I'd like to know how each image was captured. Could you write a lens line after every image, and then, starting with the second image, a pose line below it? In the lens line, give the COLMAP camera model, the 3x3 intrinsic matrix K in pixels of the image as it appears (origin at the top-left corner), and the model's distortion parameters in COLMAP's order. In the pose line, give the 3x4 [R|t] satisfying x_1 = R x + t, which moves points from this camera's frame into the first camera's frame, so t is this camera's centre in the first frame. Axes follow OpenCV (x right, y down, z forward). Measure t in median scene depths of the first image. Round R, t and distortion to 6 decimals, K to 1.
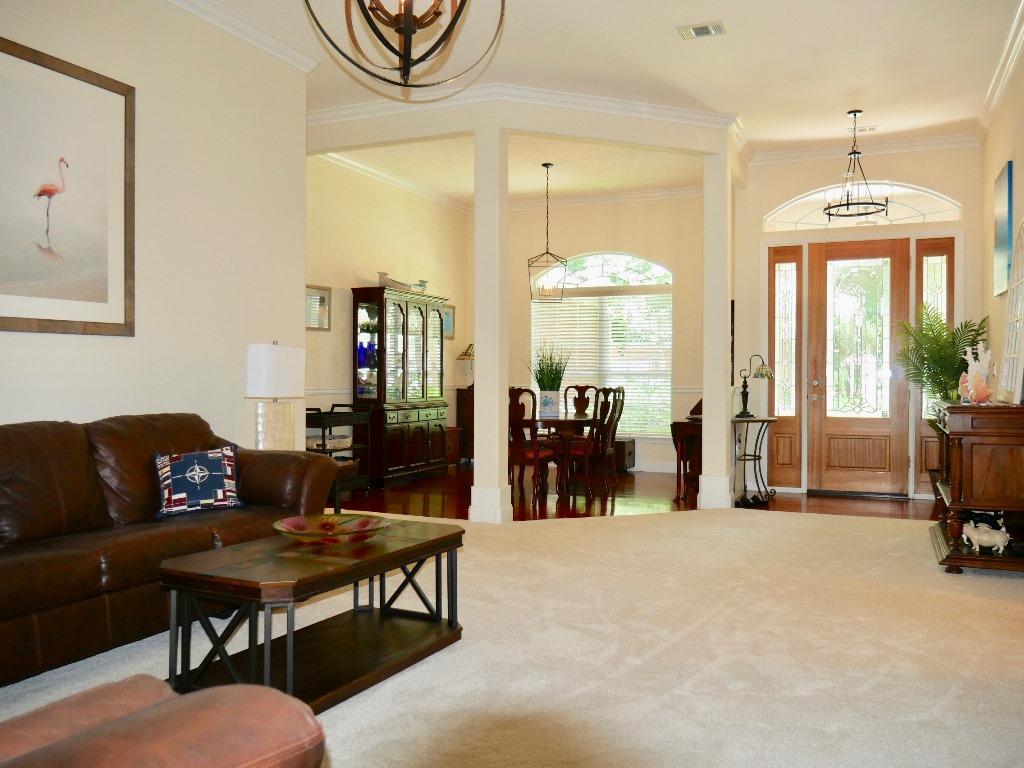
lens RADIAL K [[851.1, 0, 508.0], [0, 851.1, 381.4], [0, 0, 1]] dist [-0.027048, 0.009478]
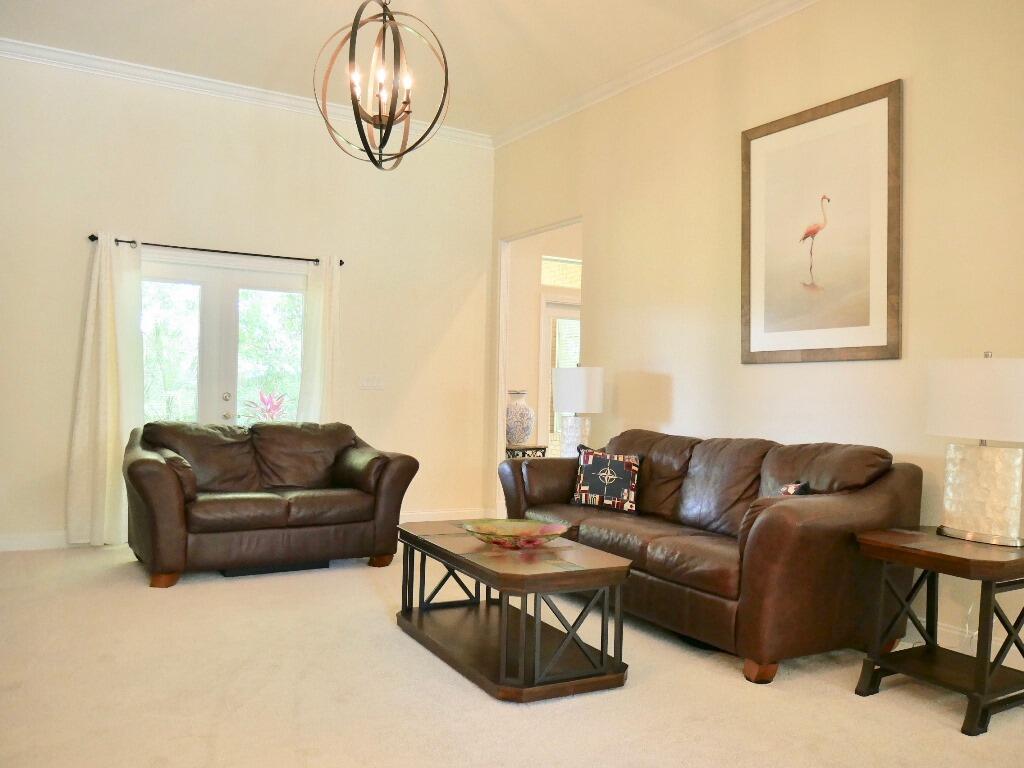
lens RADIAL K [[851.1, 0, 511.6], [0, 851.1, 384.1], [0, 0, 1]] dist [-0.027048, 0.009478]
pose [[-0.588659, -0.040338, -0.807375, 0.534003], [-0.049749, 0.998669, -0.013624, 0.004896], [0.806849, 0.032146, -0.589882, 1.278848]]
